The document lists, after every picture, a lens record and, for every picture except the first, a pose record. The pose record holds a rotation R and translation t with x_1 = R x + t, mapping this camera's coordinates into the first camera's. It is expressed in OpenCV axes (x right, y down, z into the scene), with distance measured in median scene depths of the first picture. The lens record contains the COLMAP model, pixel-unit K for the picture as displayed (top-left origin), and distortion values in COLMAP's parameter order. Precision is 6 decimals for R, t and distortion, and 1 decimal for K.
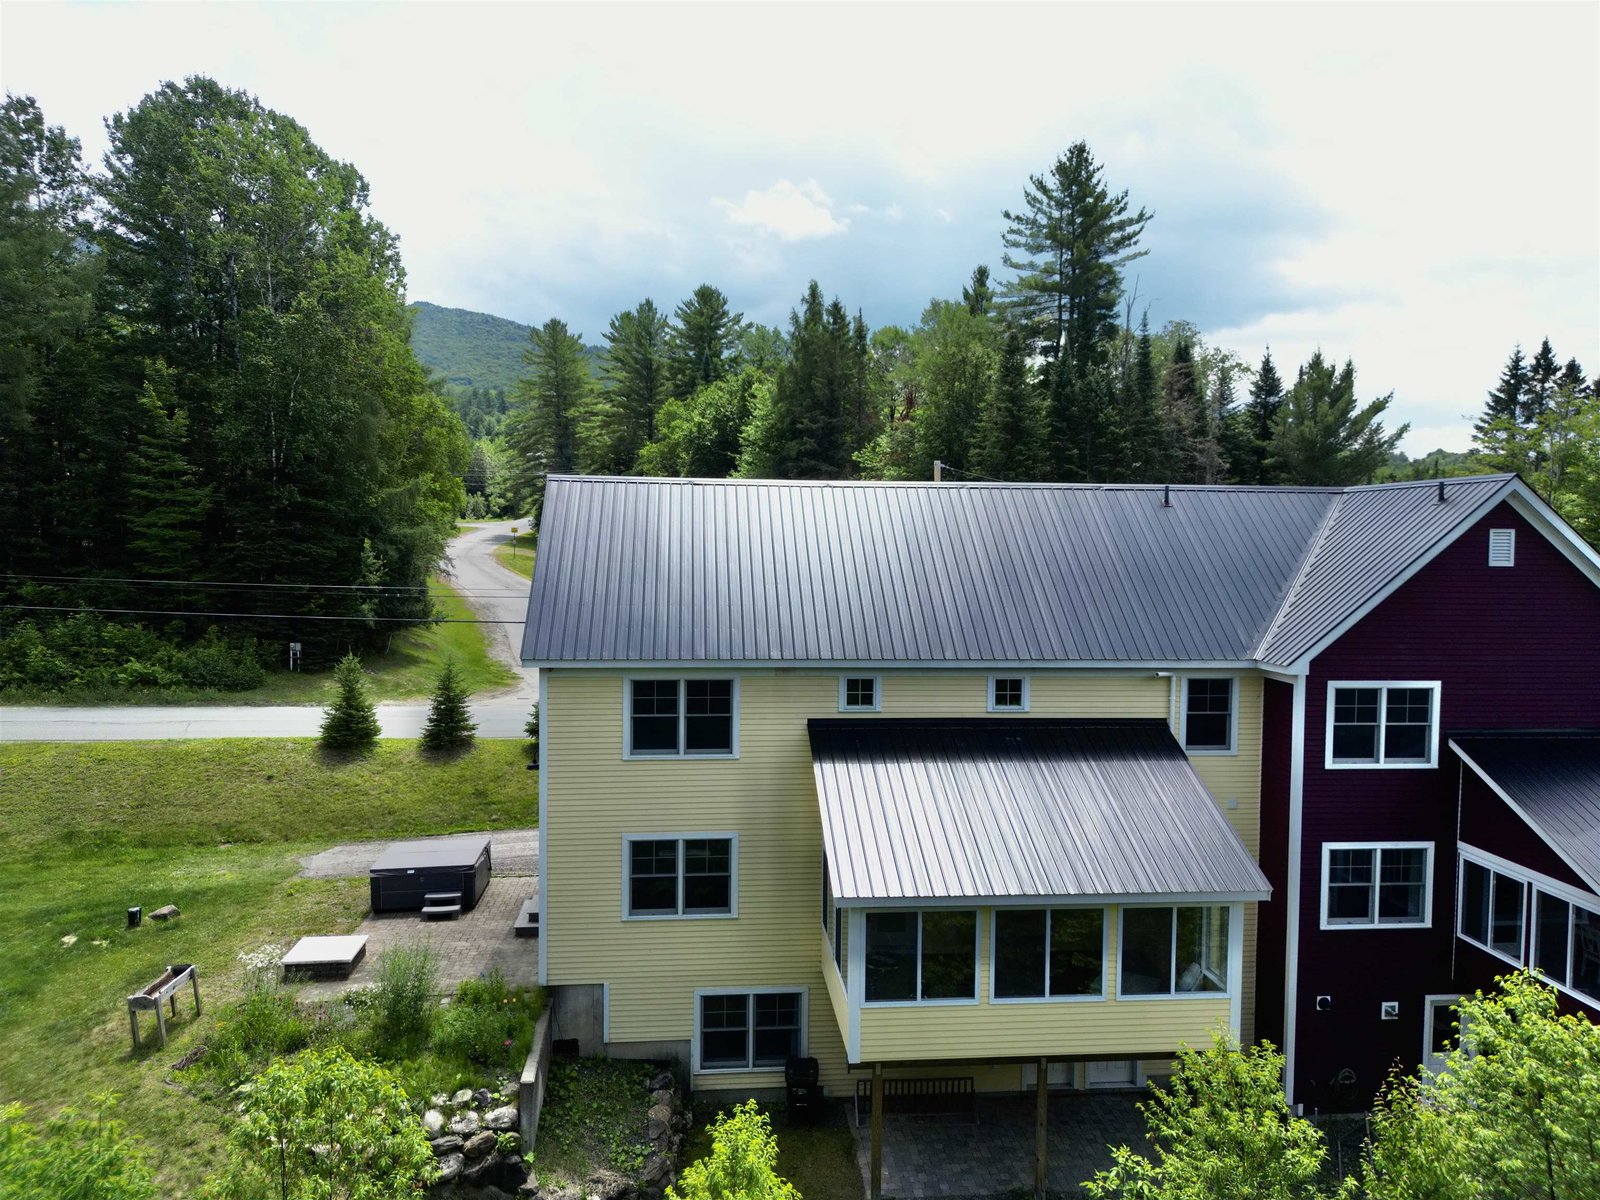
lens RADIAL K [[1127.5, 0, 795.4], [0, 1127.5, 608.6], [0, 0, 1]] dist [0.037966, -0.006410]
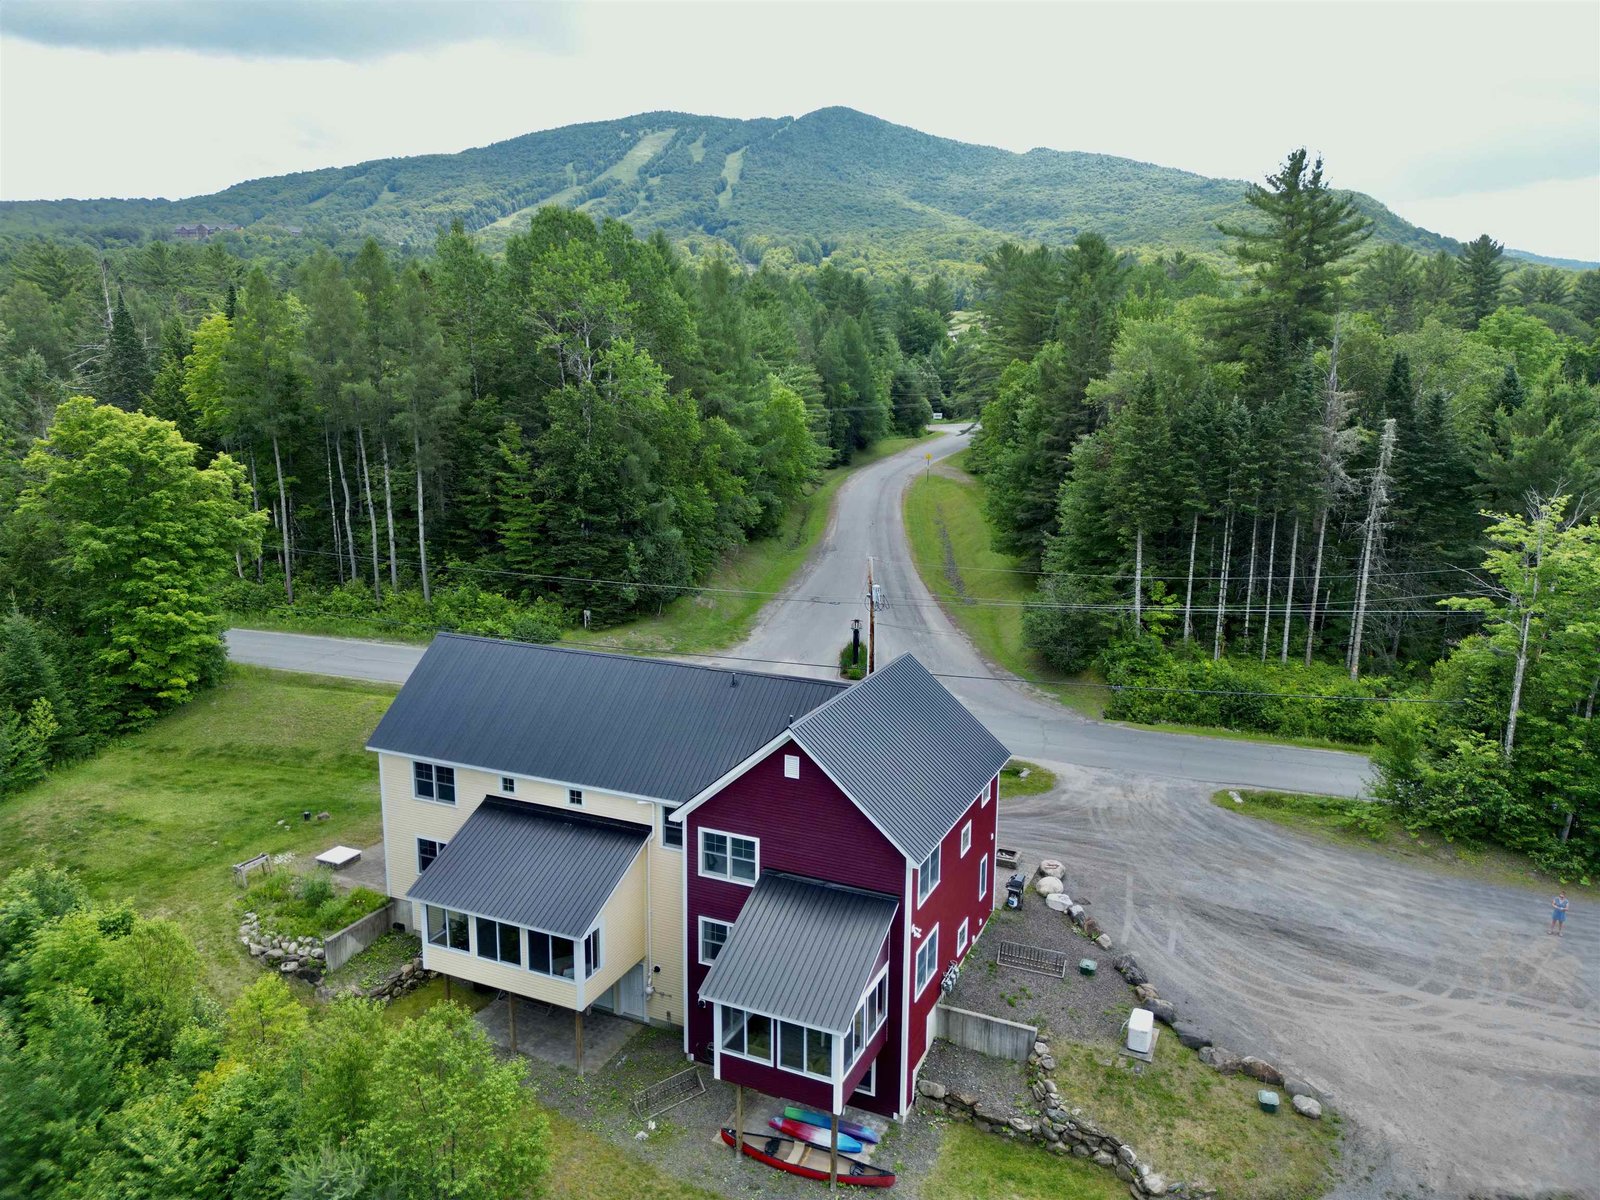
lens RADIAL K [[1127.5, 0, 795.4], [0, 1127.5, 608.6], [0, 0, 1]] dist [0.037966, -0.006410]
pose [[0.867470, 0.096909, -0.487960, 1.348768], [-0.032224, 0.989729, 0.139274, -0.488840], [0.496445, -0.105092, 0.861683, -0.354417]]
